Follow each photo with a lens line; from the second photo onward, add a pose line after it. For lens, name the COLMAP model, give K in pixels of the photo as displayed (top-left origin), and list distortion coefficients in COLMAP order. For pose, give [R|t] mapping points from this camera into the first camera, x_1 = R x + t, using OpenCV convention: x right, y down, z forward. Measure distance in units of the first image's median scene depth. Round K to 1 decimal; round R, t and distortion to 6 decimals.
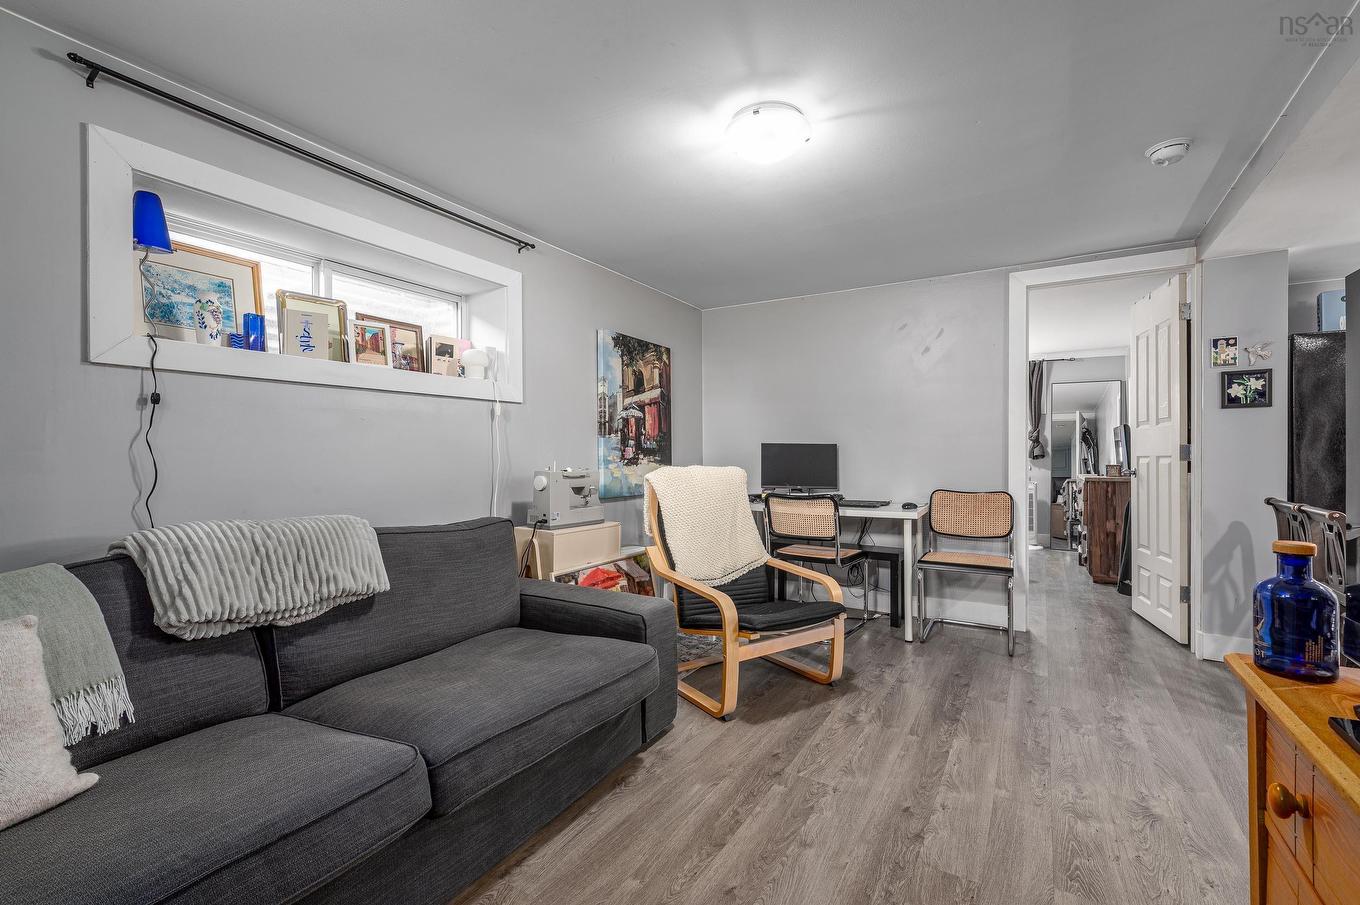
lens RADIAL K [[576.2, 0, 682.6], [0, 576.2, 459.2], [0, 0, 1]] dist [0.000746, -0.000054]
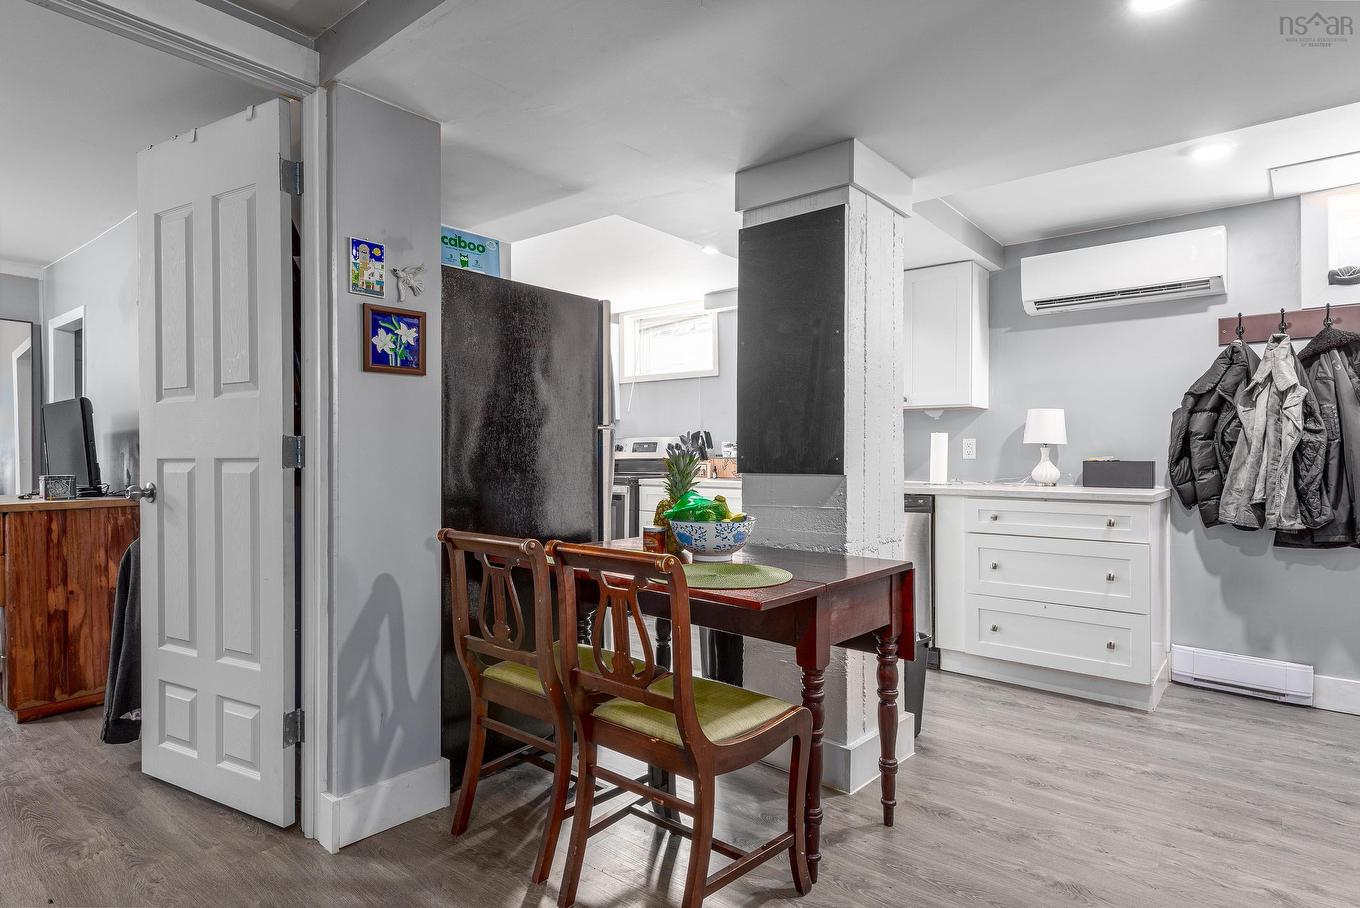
lens RADIAL K [[718.4, 0, 678.1], [0, 718.4, 456.1], [0, 0, 1]] dist [0.007412, -0.000243]
pose [[0.122166, 0.001863, 0.992508, 0.252970], [0.008140, 0.999963, -0.002879, -0.002790], [-0.992476, 0.008431, 0.122146, 0.528815]]
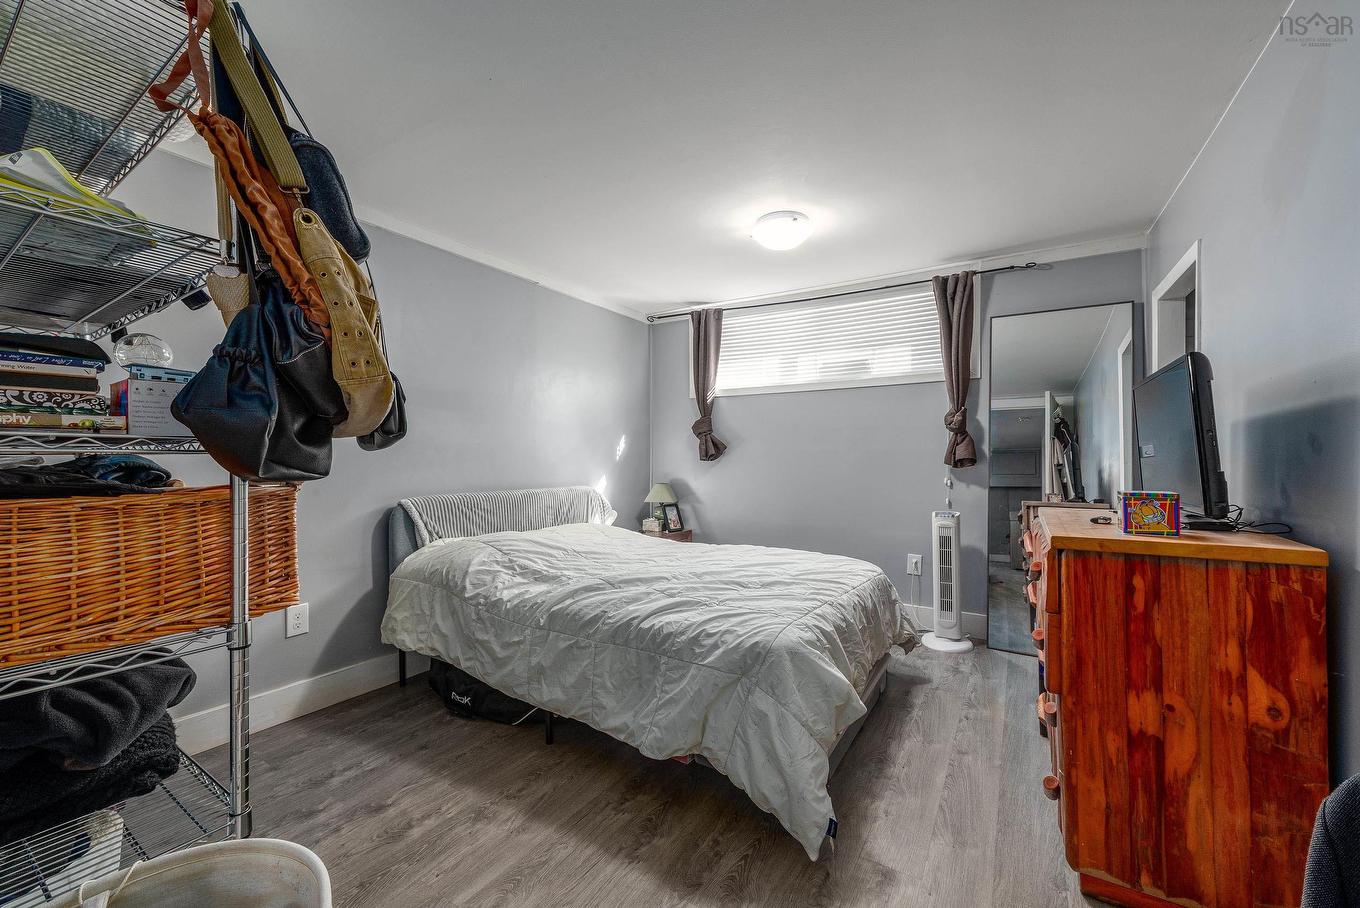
lens RADIAL K [[537.2, 0, 675.9], [0, 537.2, 456.1], [0, 0, 1]] dist [0.002806, 0.000472]
pose [[0.999919, 0.004328, -0.012009, 0.707648], [-0.004430, 0.999954, -0.008533, -0.008448], [0.011971, 0.008585, 0.999891, 1.003756]]
